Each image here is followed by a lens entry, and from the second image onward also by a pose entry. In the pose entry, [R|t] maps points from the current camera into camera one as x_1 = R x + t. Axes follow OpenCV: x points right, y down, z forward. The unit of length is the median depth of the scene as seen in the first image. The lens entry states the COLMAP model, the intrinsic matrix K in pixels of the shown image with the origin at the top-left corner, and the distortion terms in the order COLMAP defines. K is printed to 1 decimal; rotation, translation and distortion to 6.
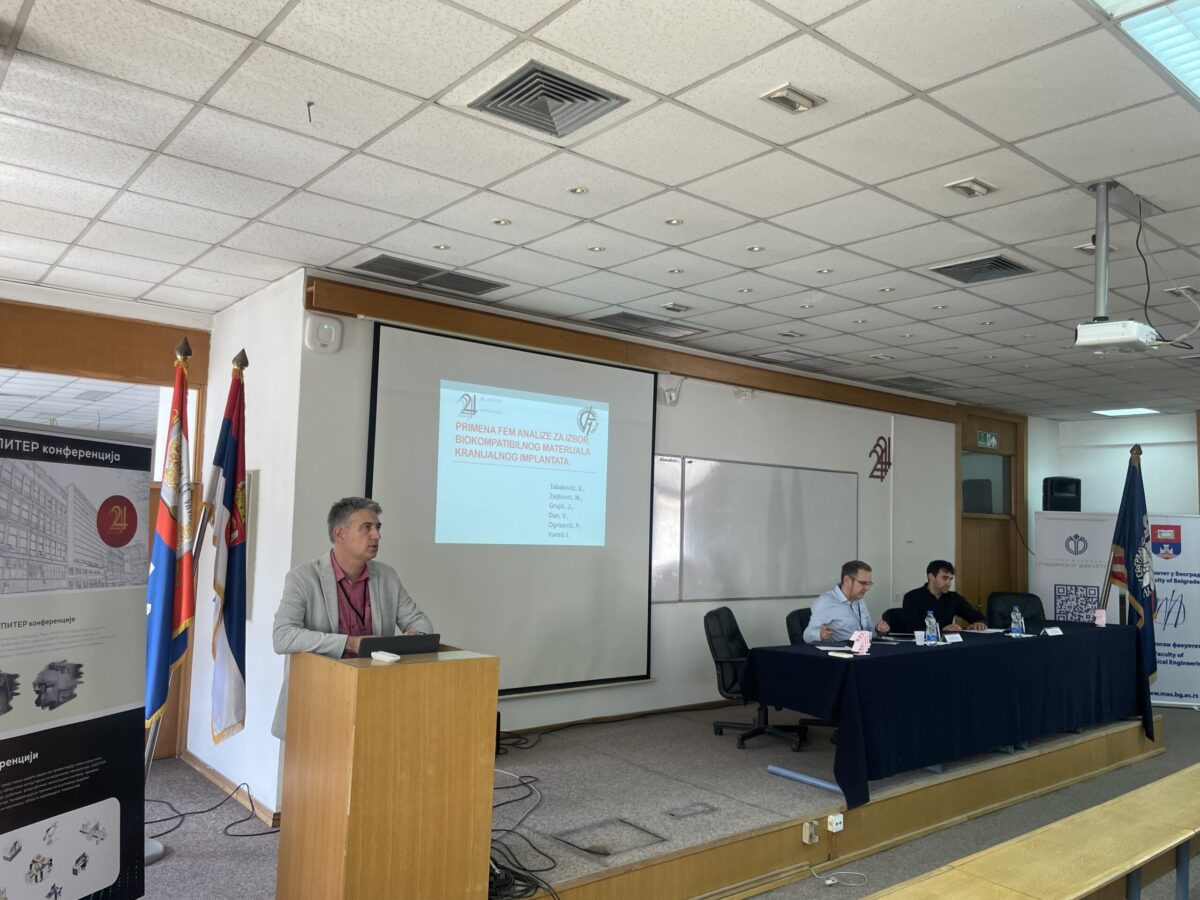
lens RADIAL K [[912.8, 0, 598.7], [0, 912.8, 456.9], [0, 0, 1]] dist [0.086336, -0.122214]
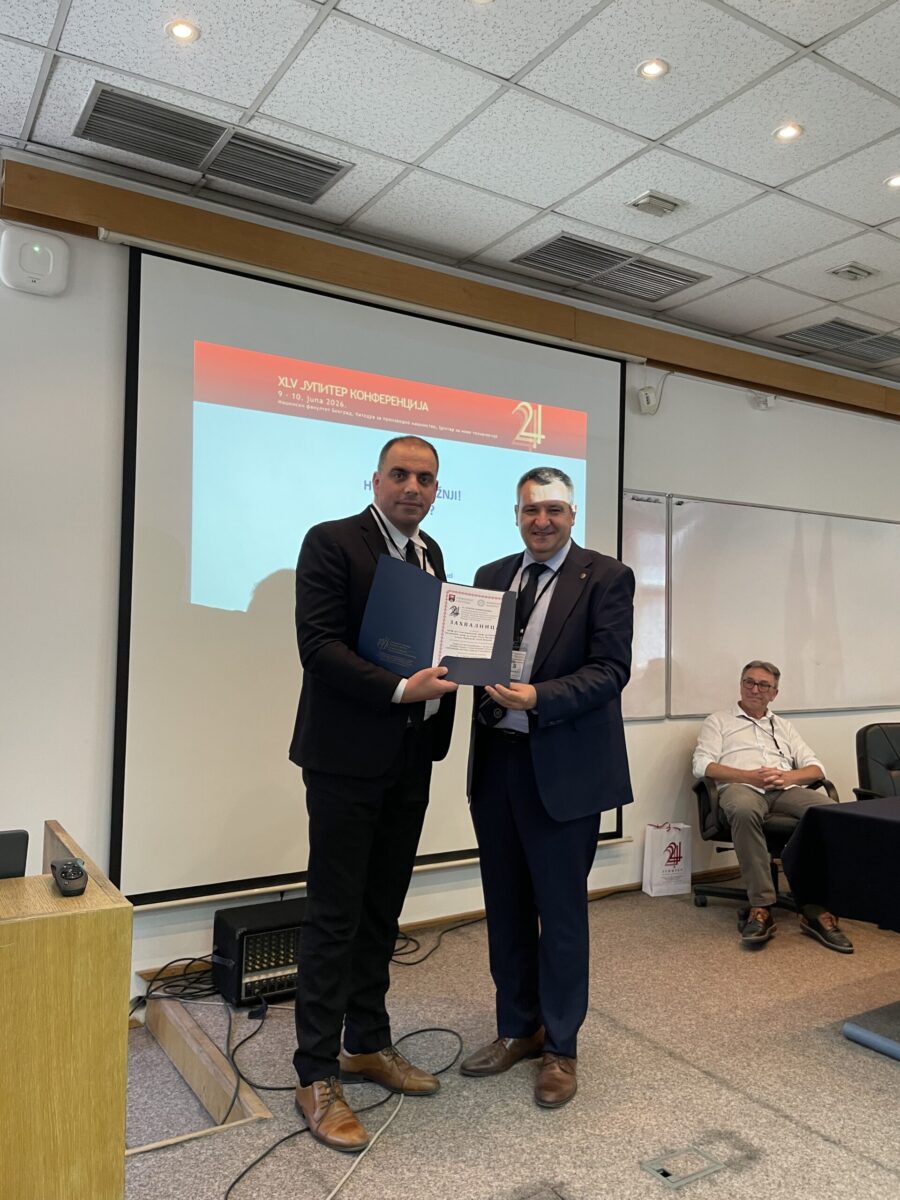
lens RADIAL K [[908.8, 0, 459.6], [0, 908.8, 594.0], [0, 0, 1]] dist [0.089444, -0.123778]
pose [[0.991673, -0.019068, -0.127359, 0.041980], [0.022857, 0.999337, 0.028354, 0.076014], [0.126734, -0.031029, 0.991451, 0.531325]]
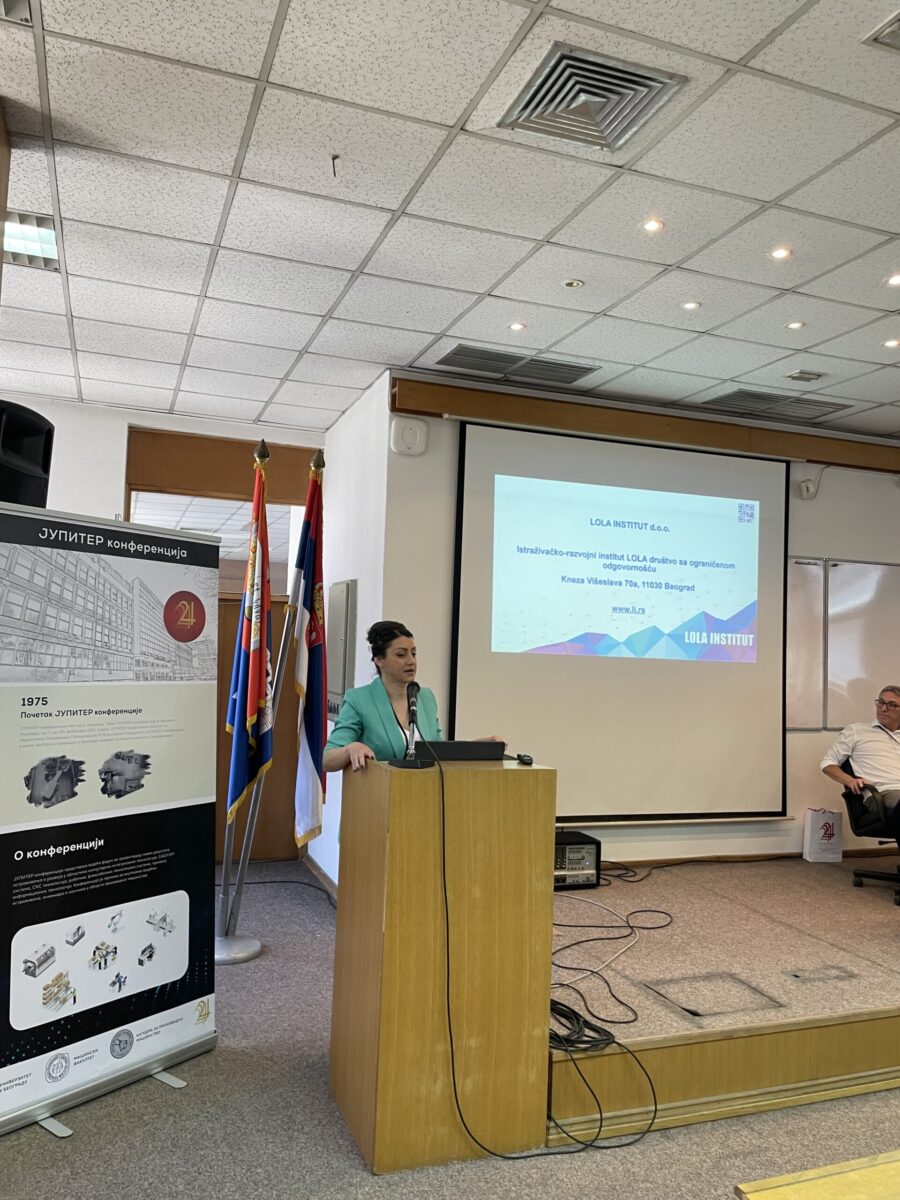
lens RADIAL K [[911.0, 0, 446.6], [0, 911.0, 590.3], [0, 0, 1]] dist [0.086459, -0.119557]
pose [[0.945135, -0.017095, -0.326232, 0.060479], [0.017663, 0.999843, -0.001221, 0.037276], [0.326201, -0.004608, 0.945289, 0.115307]]
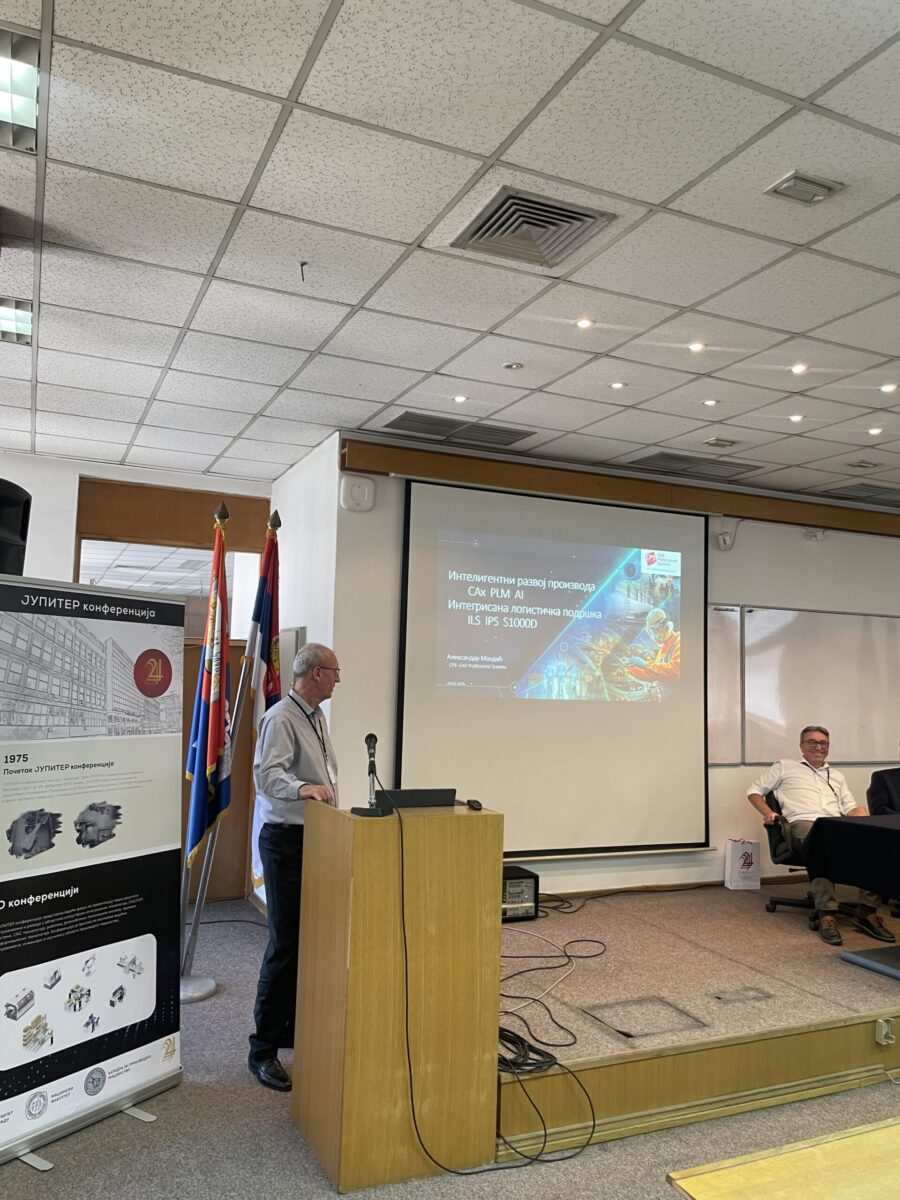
lens RADIAL K [[911.1, 0, 437.4], [0, 911.1, 593.2], [0, 0, 1]] dist [0.086704, -0.120563]
pose [[0.964673, -0.026658, -0.262100, 0.062672], [0.020201, 0.999423, -0.027300, 0.009945], [0.262676, 0.021041, 0.964655, 0.043870]]
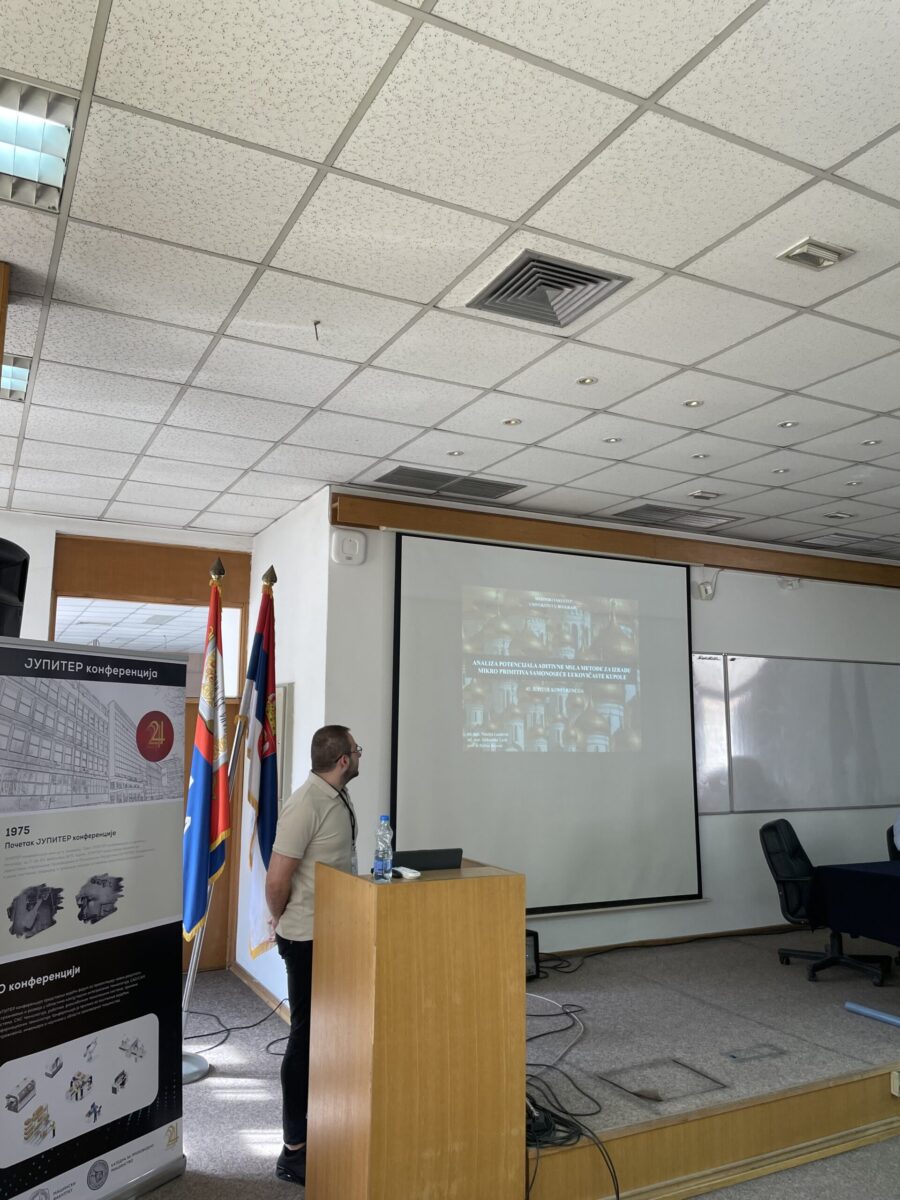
lens RADIAL K [[911.4, 0, 445.9], [0, 911.4, 591.2], [0, 0, 1]] dist [0.087478, -0.119394]
pose [[0.977558, -0.053612, -0.203730, 0.014546], [0.037469, 0.995904, -0.082288, 0.003690], [0.207307, 0.072808, 0.975563, 0.038253]]
